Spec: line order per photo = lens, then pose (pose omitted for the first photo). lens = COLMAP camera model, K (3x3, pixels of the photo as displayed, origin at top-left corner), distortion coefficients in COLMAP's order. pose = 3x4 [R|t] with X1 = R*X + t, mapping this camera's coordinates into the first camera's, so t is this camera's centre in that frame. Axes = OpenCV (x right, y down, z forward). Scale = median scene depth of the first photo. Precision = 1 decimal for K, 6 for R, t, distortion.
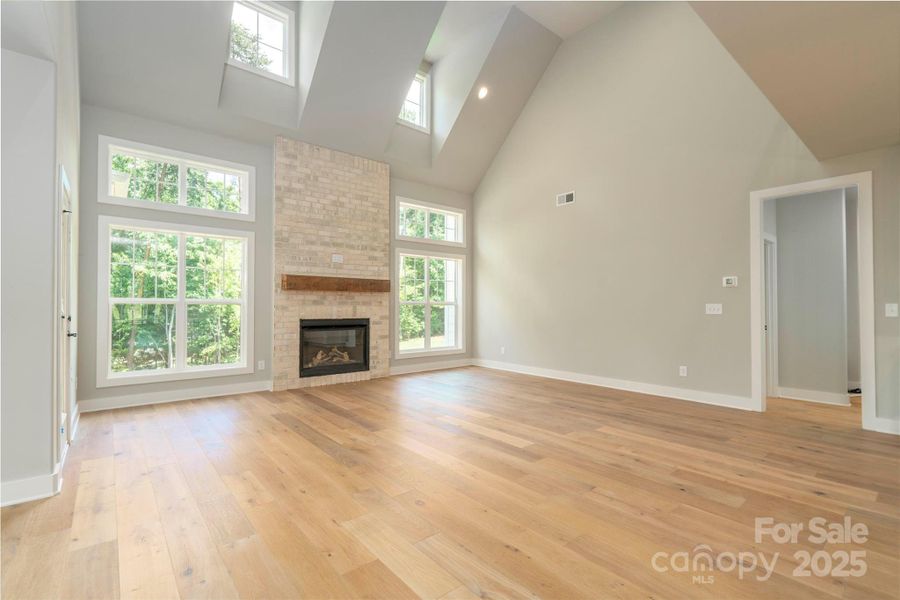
lens RADIAL K [[409.3, 0, 447.9], [0, 409.3, 302.2], [0, 0, 1]] dist [-0.003644, 0.000077]
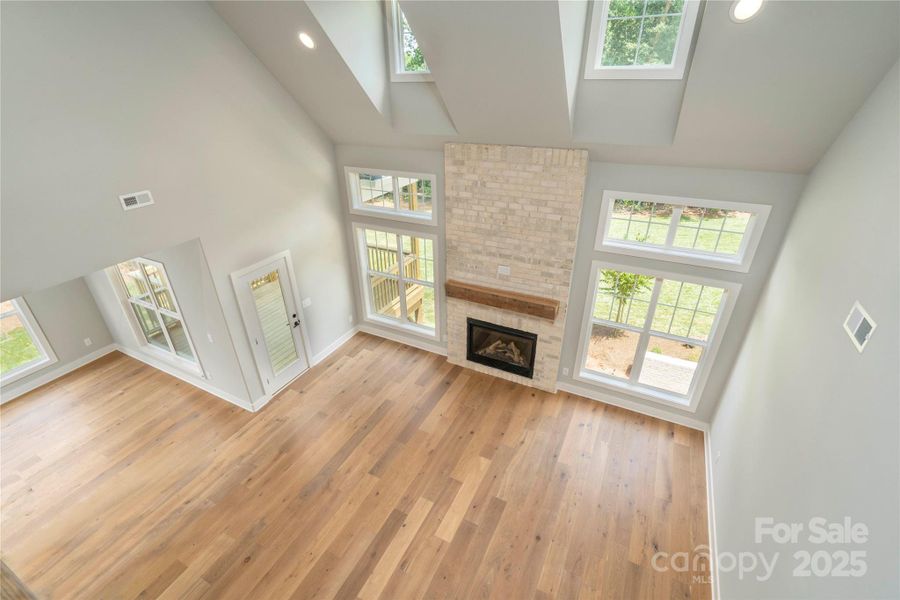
lens RADIAL K [[409.3, 0, 447.9], [0, 409.3, 302.2], [0, 0, 1]] dist [-0.003644, 0.000077]
pose [[0.389361, 0.434086, -0.812384, 0.468267], [0.024228, 0.876854, 0.480146, -0.495961], [0.920766, -0.206633, 0.330896, 0.570869]]
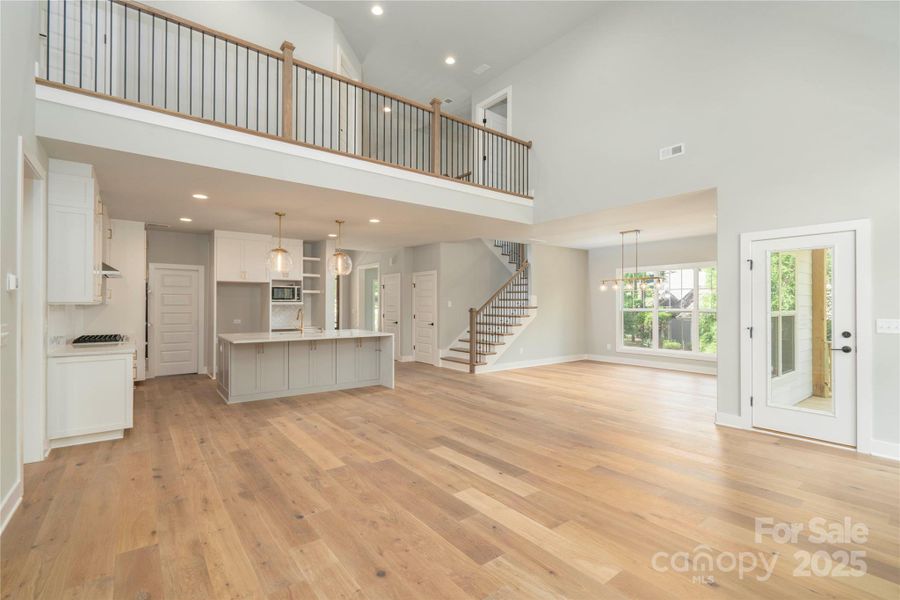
lens RADIAL K [[409.3, 0, 447.9], [0, 409.3, 302.2], [0, 0, 1]] dist [-0.003644, 0.000077]
pose [[-0.998903, -0.003833, 0.046670, 0.065023], [-0.004711, 0.999814, -0.018708, -0.013106], [-0.046590, -0.018907, -0.998735, 1.195028]]
